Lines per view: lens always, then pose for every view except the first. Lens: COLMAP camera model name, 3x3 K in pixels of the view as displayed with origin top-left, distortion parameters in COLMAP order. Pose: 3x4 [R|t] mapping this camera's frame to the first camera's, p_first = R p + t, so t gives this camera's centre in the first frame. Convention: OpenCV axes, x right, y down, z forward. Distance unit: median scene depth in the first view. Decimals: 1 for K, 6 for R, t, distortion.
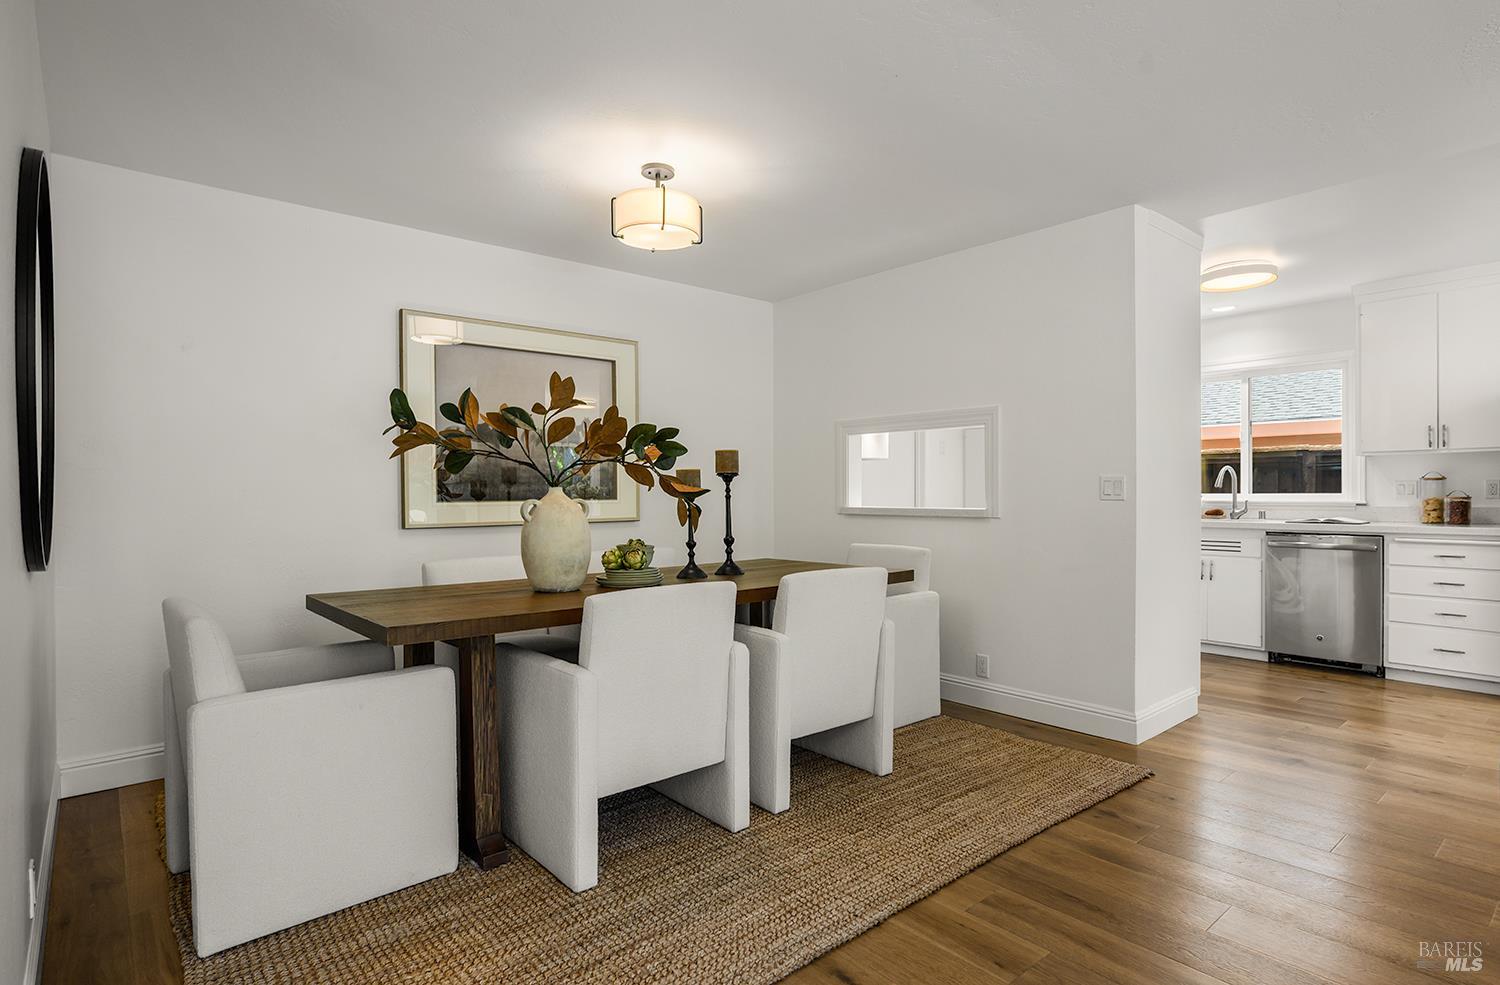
lens RADIAL K [[768.8, 0, 761.6], [0, 768.8, 496.0], [0, 0, 1]] dist [-0.012650, -0.000265]
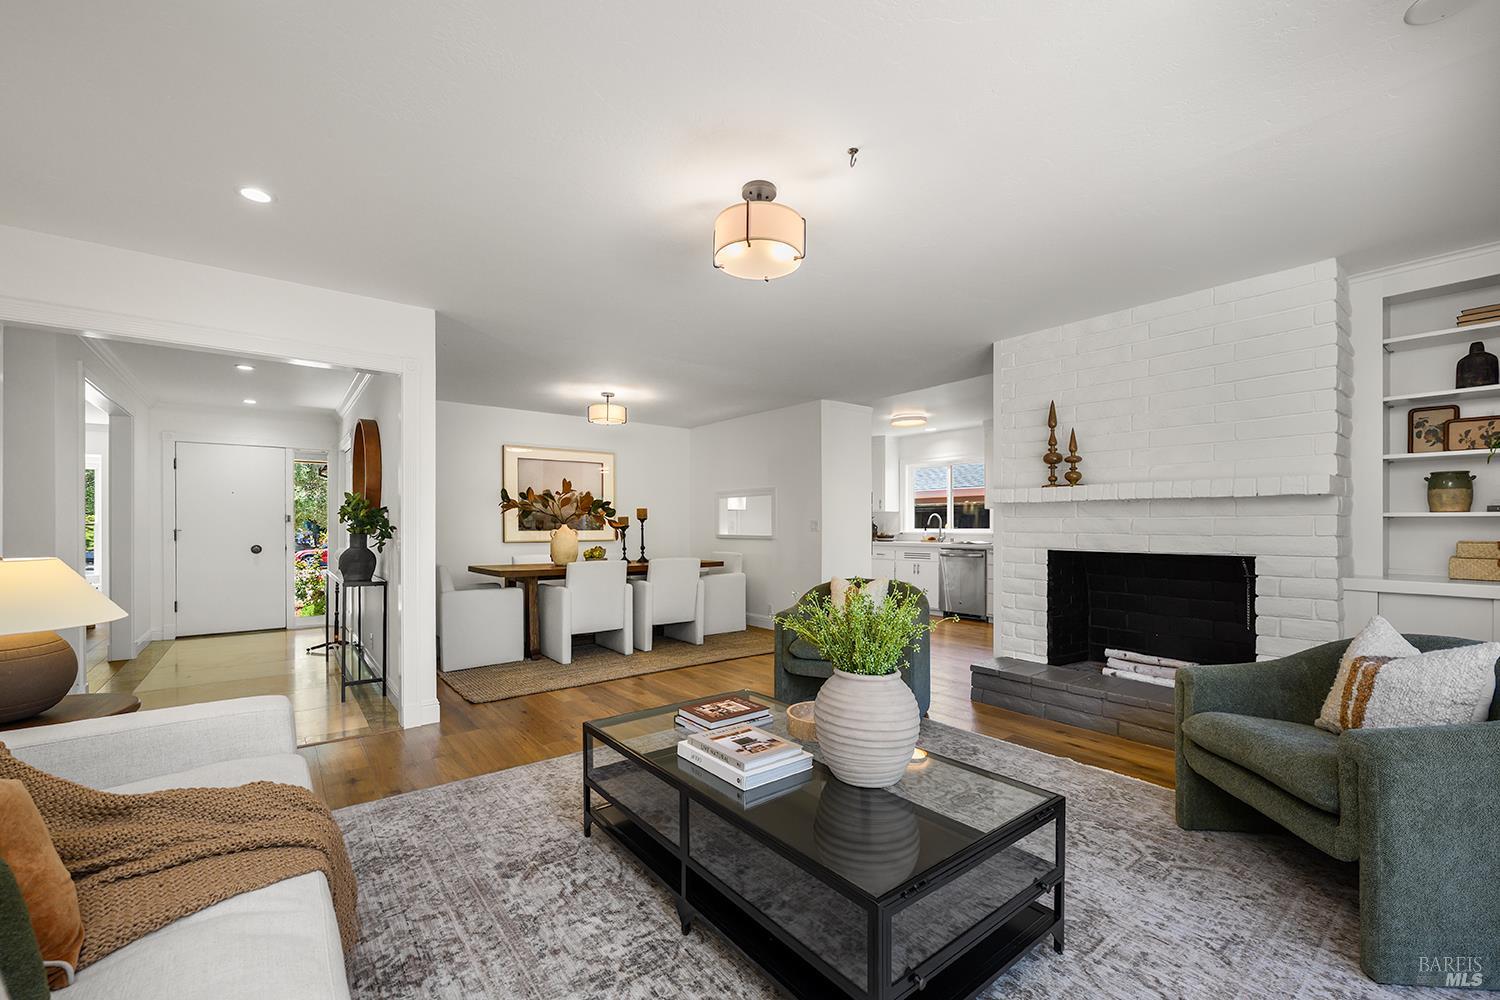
lens RADIAL K [[615.5, 0, 739.6], [0, 615.5, 523.5], [0, 0, 1]] dist [-0.023009, -0.000017]
pose [[0.998135, 0.003353, -0.060958, 0.407783], [-0.003899, 0.999953, -0.008837, 0.000073], [0.060925, 0.009058, 0.998101, -0.924387]]
